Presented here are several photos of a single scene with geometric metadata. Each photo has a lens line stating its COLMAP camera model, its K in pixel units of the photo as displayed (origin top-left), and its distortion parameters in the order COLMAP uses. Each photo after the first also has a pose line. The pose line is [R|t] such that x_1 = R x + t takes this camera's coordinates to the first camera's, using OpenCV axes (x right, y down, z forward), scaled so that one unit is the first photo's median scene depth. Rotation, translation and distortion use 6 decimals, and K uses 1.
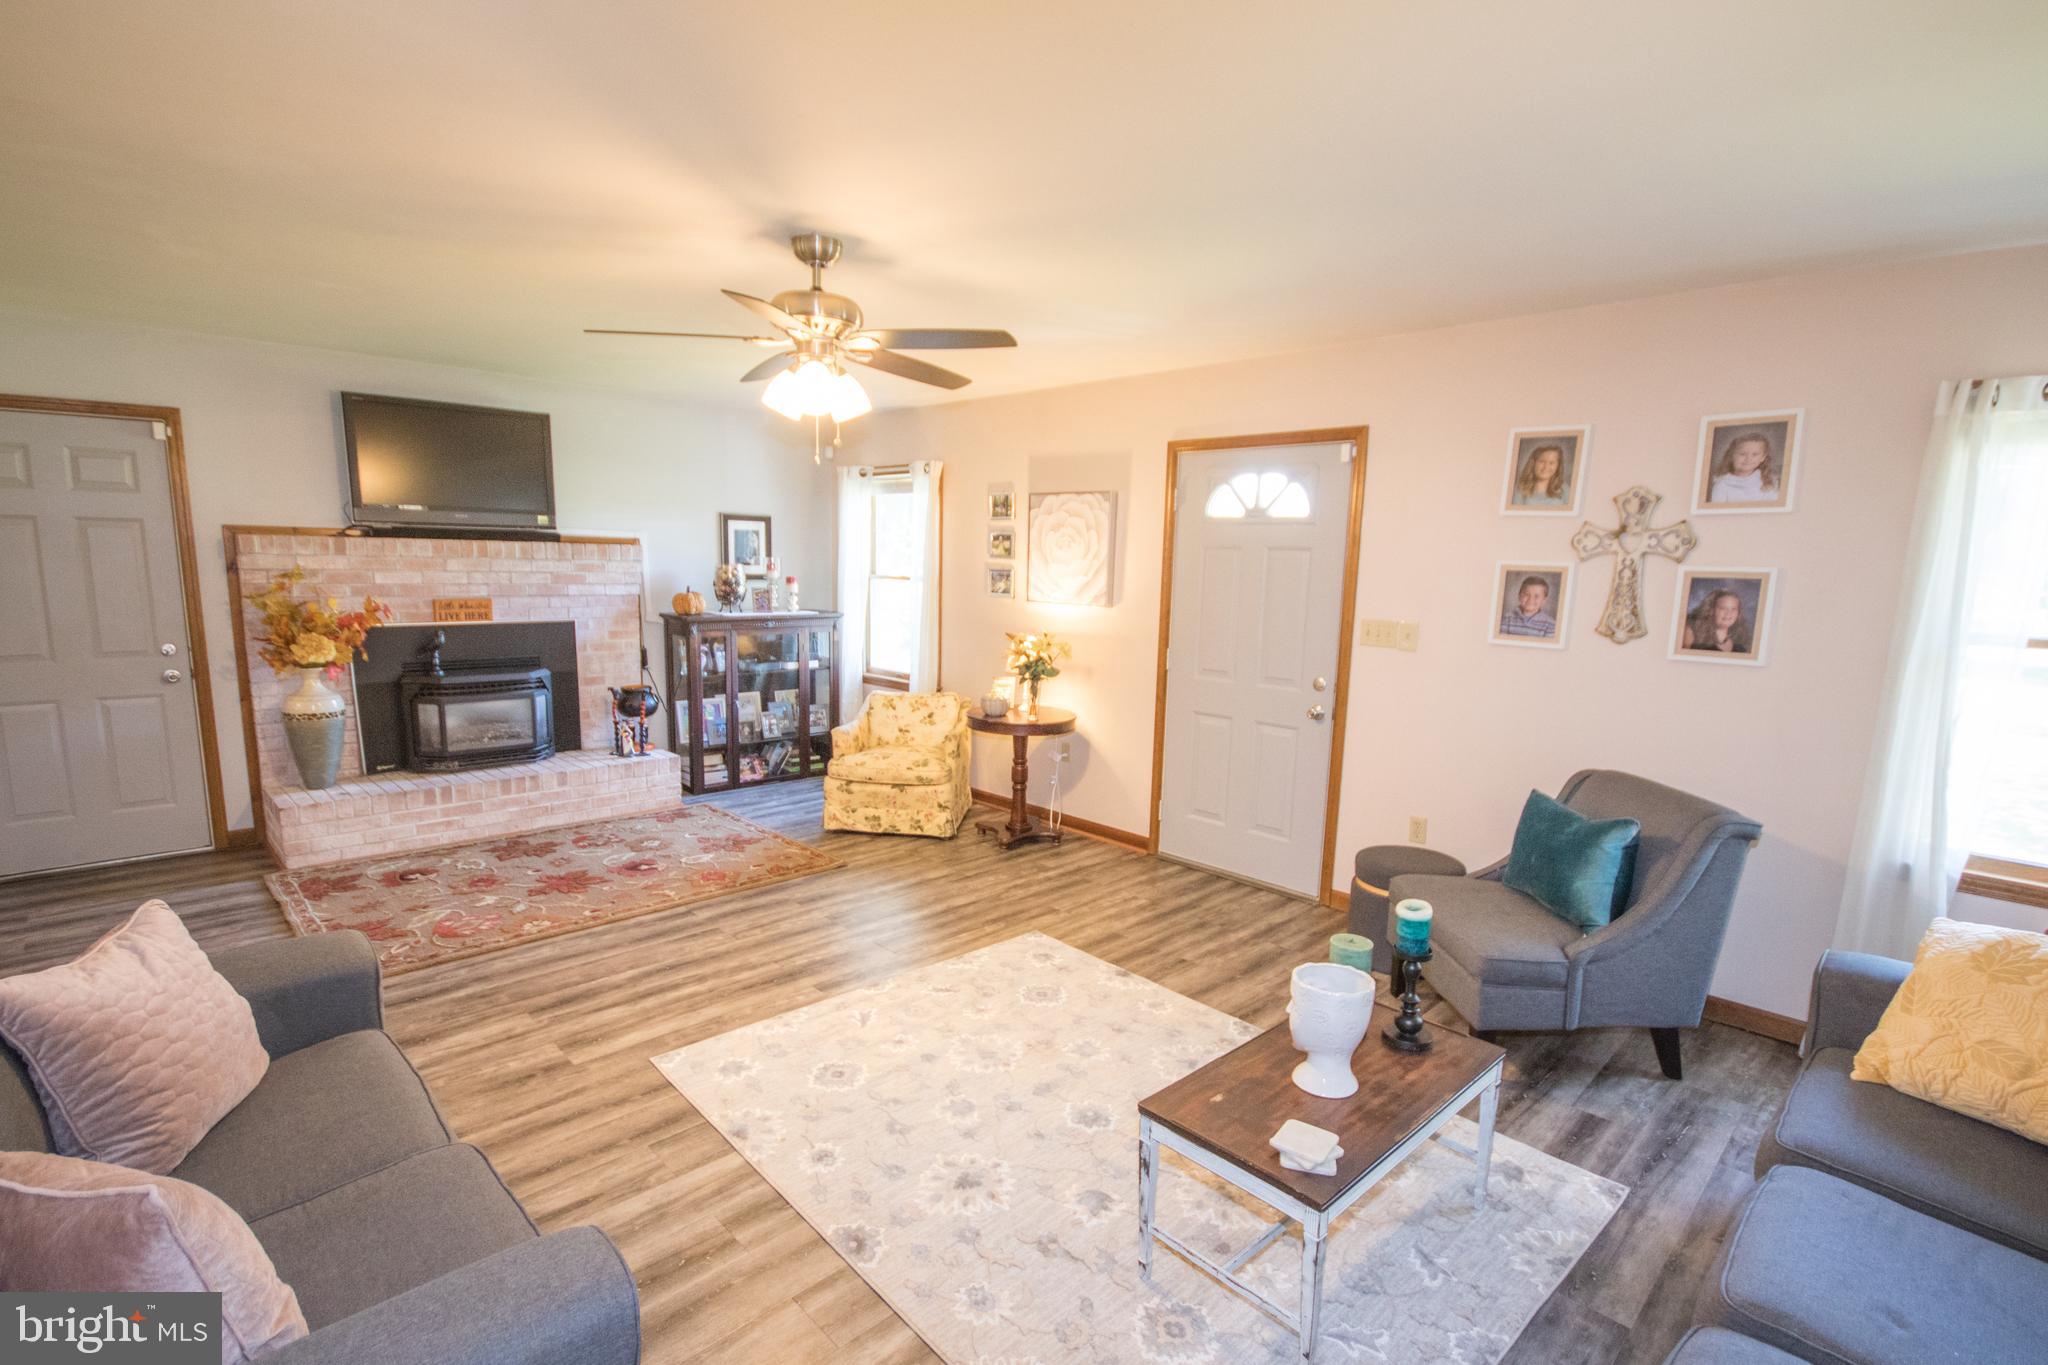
lens RADIAL K [[968.5, 0, 1022.9], [0, 968.5, 717.8], [0, 0, 1]] dist [0.001673, 0.000383]
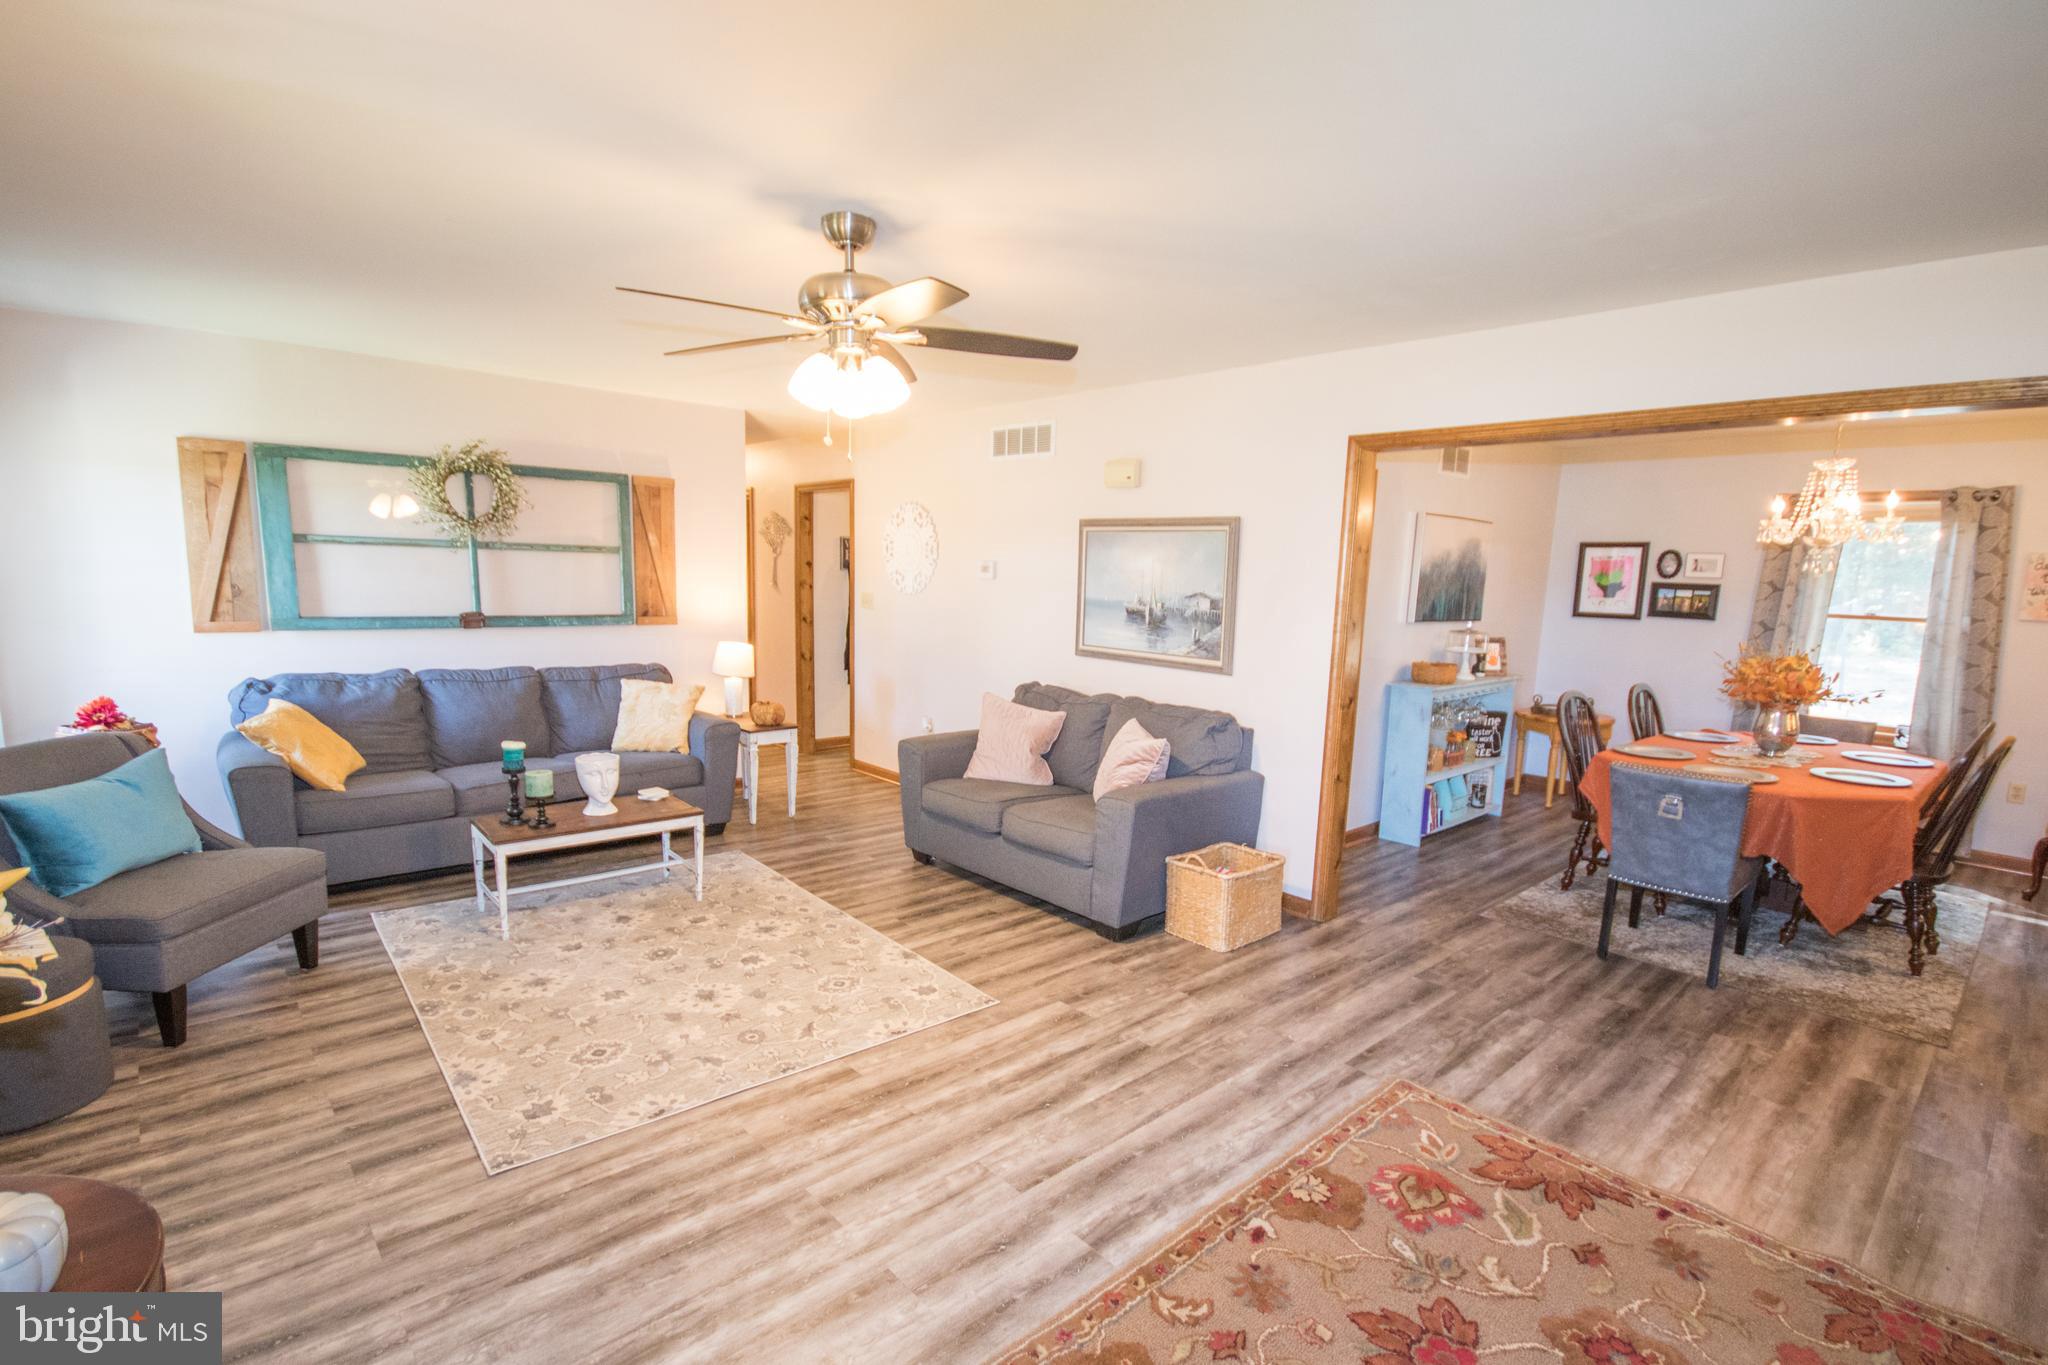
lens RADIAL K [[960.2, 0, 1020.1], [0, 960.2, 719.7], [0, 0, 1]] dist [0.010601, -0.011946]
pose [[-0.997689, -0.060798, 0.030334, -0.251346], [-0.047866, 0.945776, 0.321272, -0.200486], [-0.048222, 0.319078, -0.946501, 1.173137]]
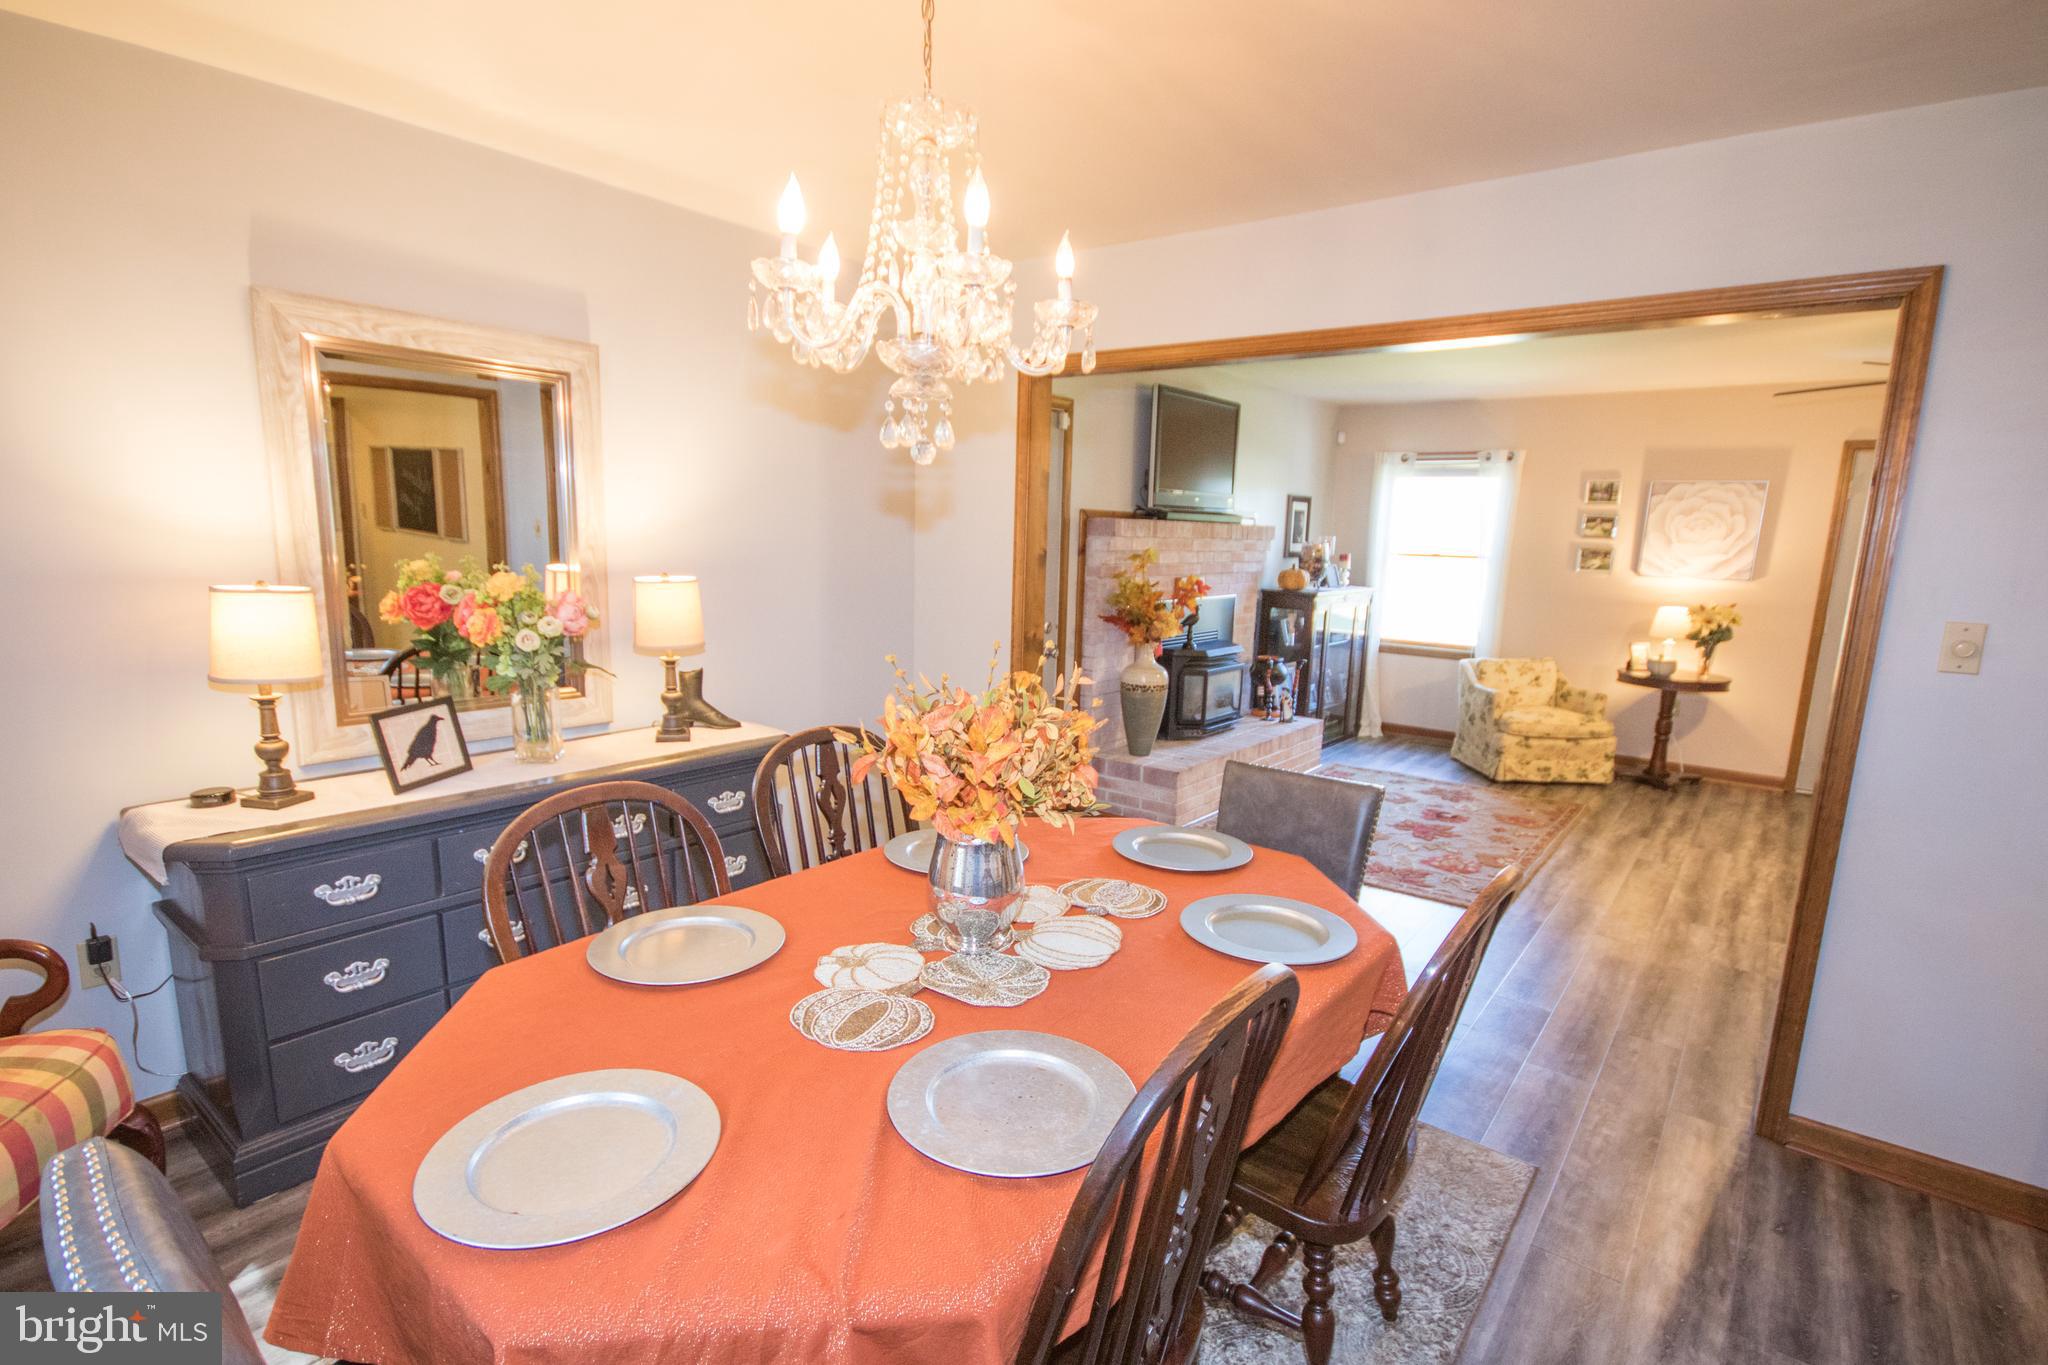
lens RADIAL K [[975.5, 0, 1020.9], [0, 975.5, 721.1], [0, 0, 1]] dist [0.000784, 0.000478]
pose [[0.991943, -0.025297, 0.124132, -0.958249], [0.021472, 0.999255, 0.032057, -0.002640], [-0.124850, -0.029133, 0.991748, -0.060170]]
